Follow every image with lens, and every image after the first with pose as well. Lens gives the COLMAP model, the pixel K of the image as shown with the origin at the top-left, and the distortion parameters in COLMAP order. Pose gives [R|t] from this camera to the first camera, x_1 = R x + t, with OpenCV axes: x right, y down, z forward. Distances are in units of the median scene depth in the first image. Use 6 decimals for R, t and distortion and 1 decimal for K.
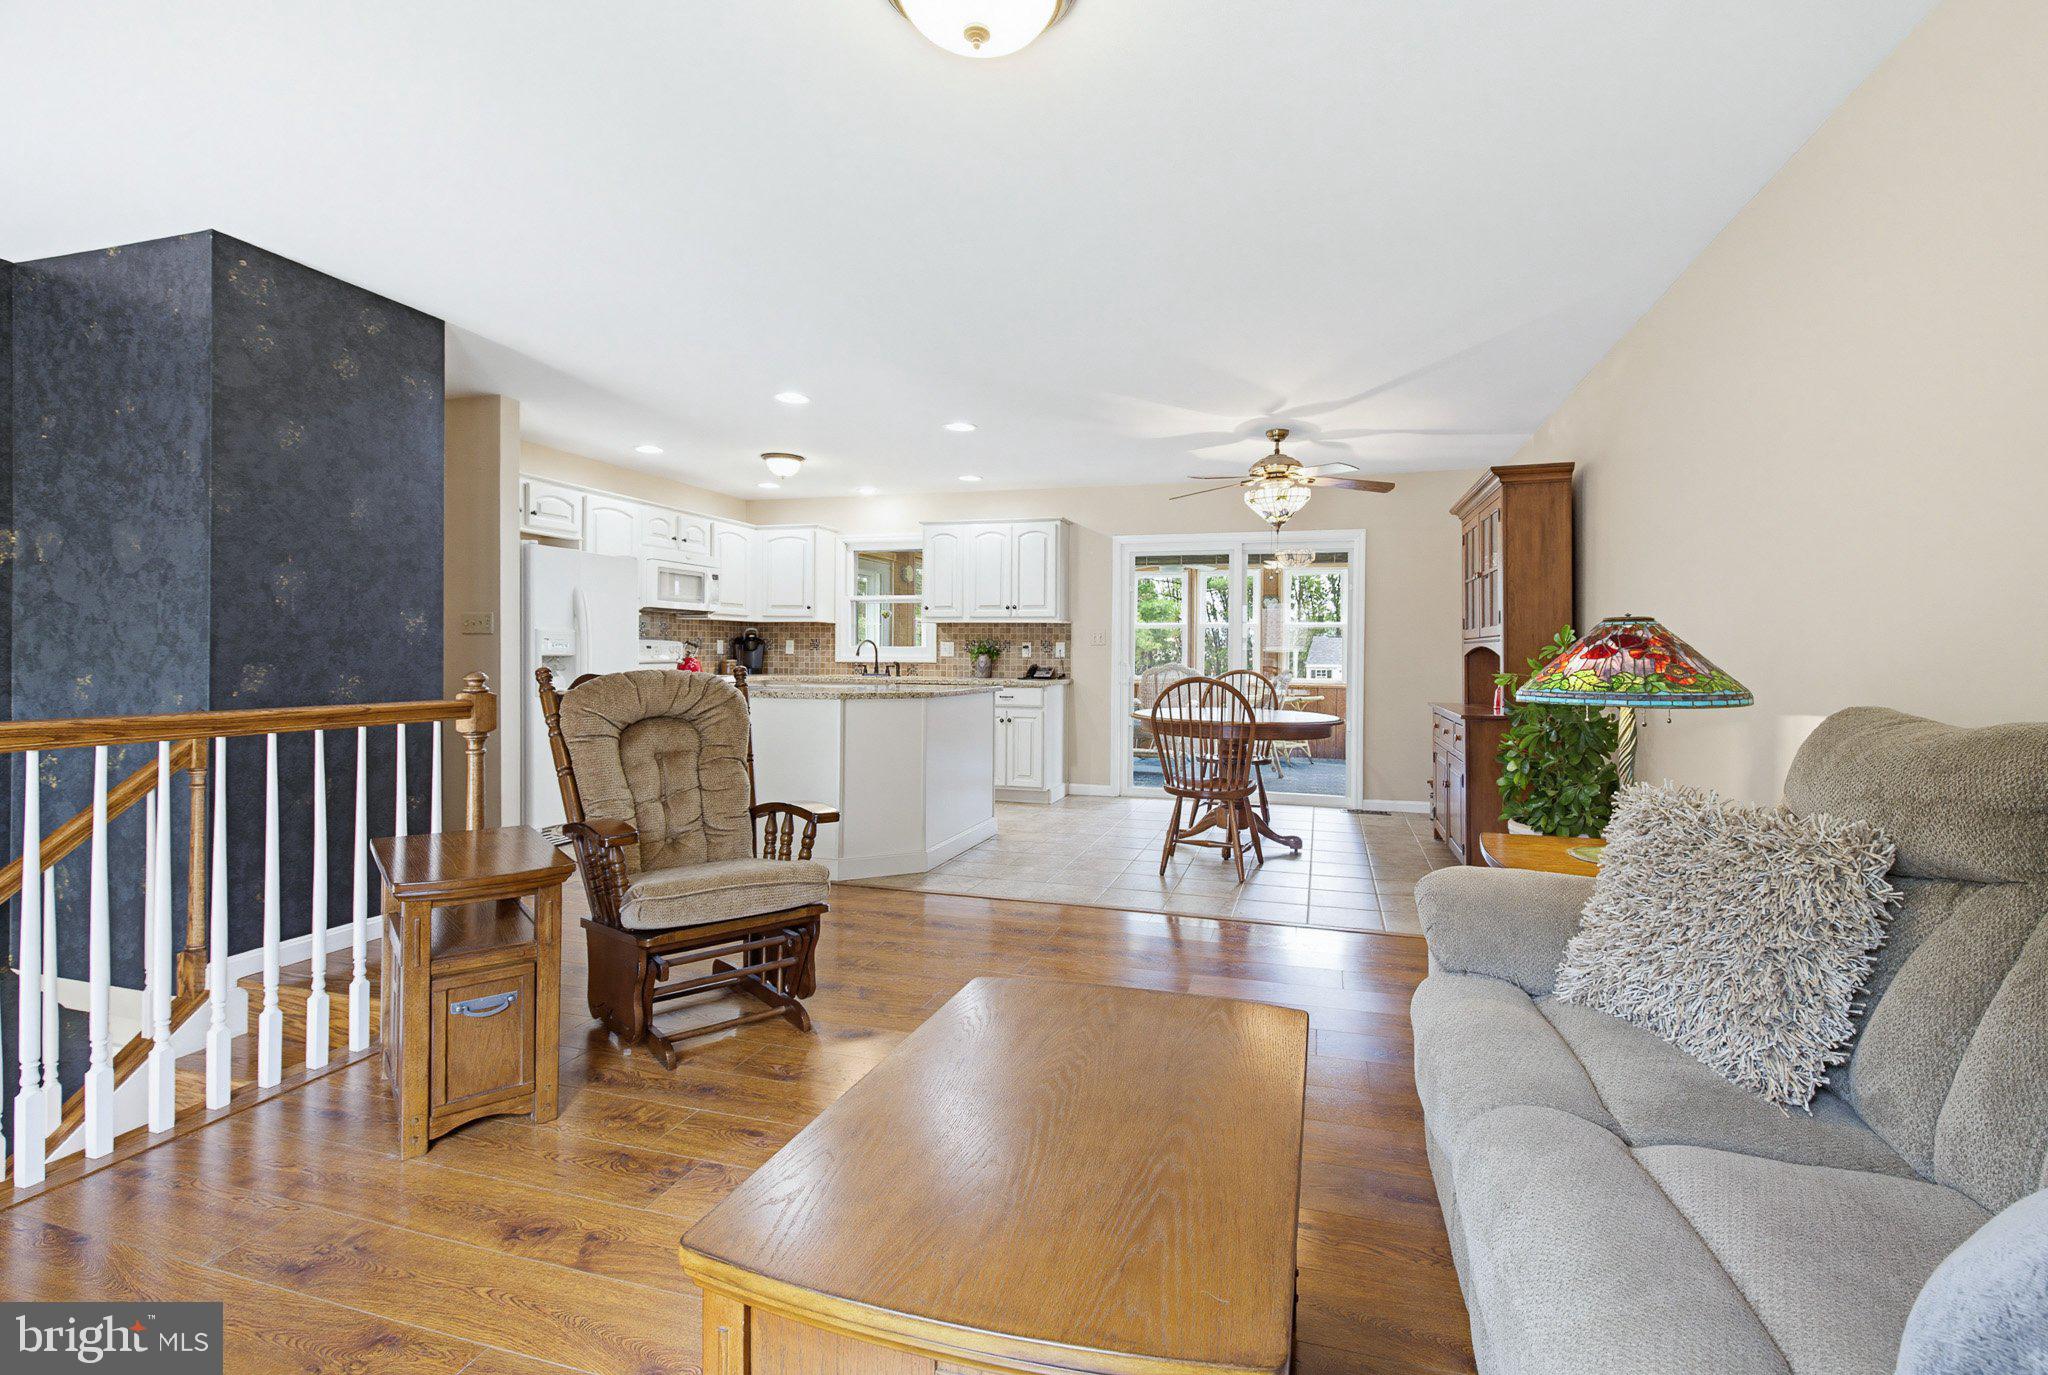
lens RADIAL K [[934.1, 0, 1039.3], [0, 934.1, 655.9], [0, 0, 1]] dist [0.000996, -0.000071]
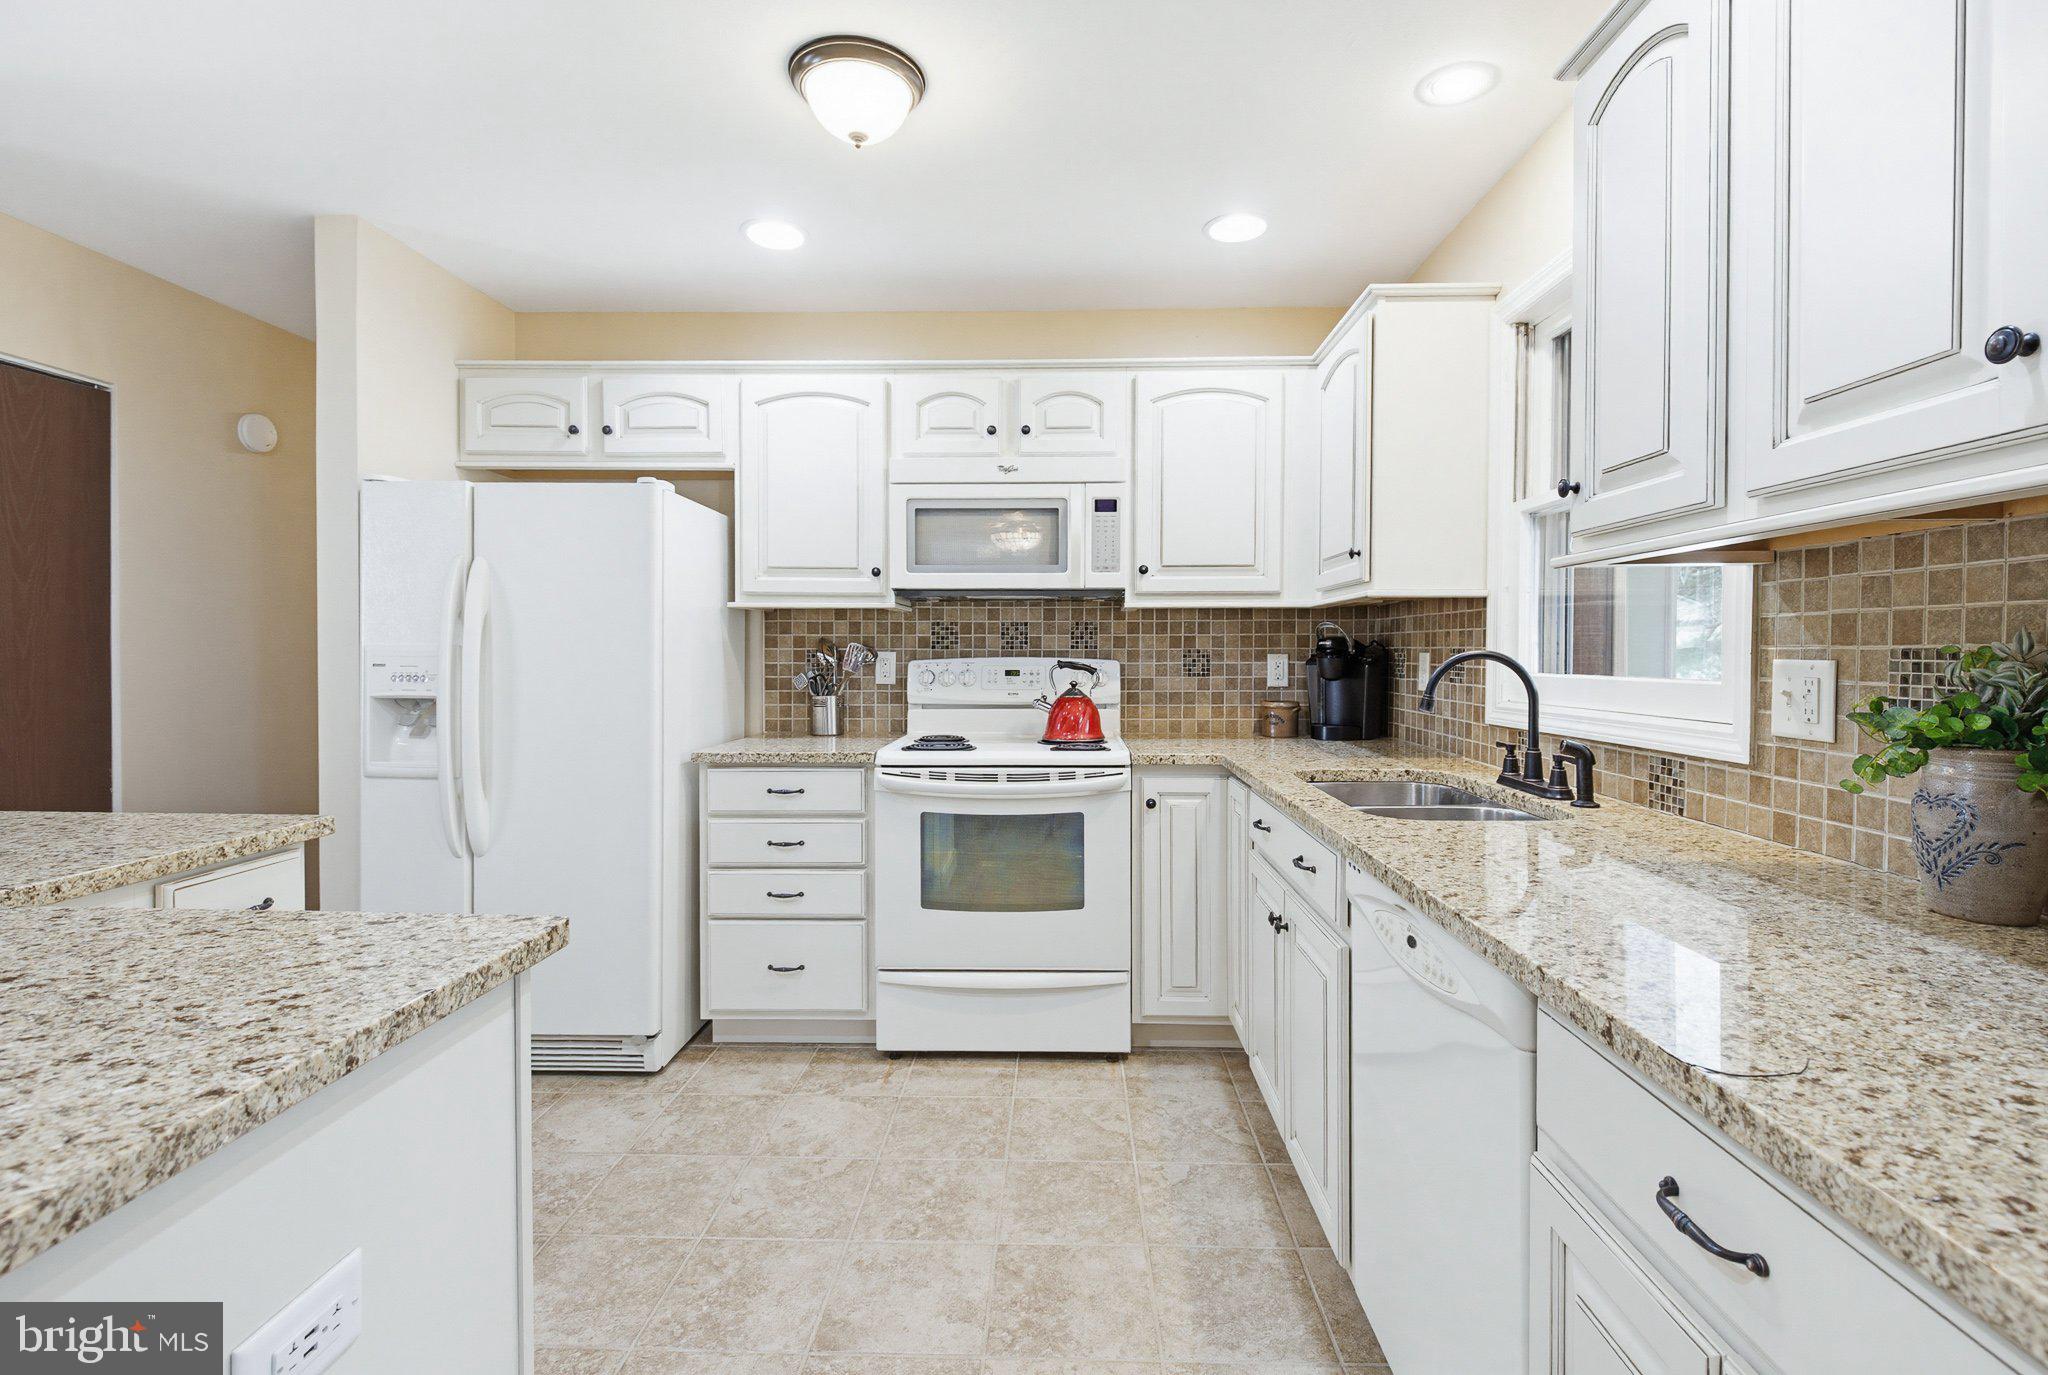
lens RADIAL K [[934.1, 0, 1039.3], [0, 934.1, 655.9], [0, 0, 1]] dist [0.000996, -0.000071]
pose [[0.258473, -0.005094, -0.966005, 0.041252], [0.003228, 0.999985, -0.004410, -0.015755], [0.966013, -0.001979, 0.258485, 0.841575]]
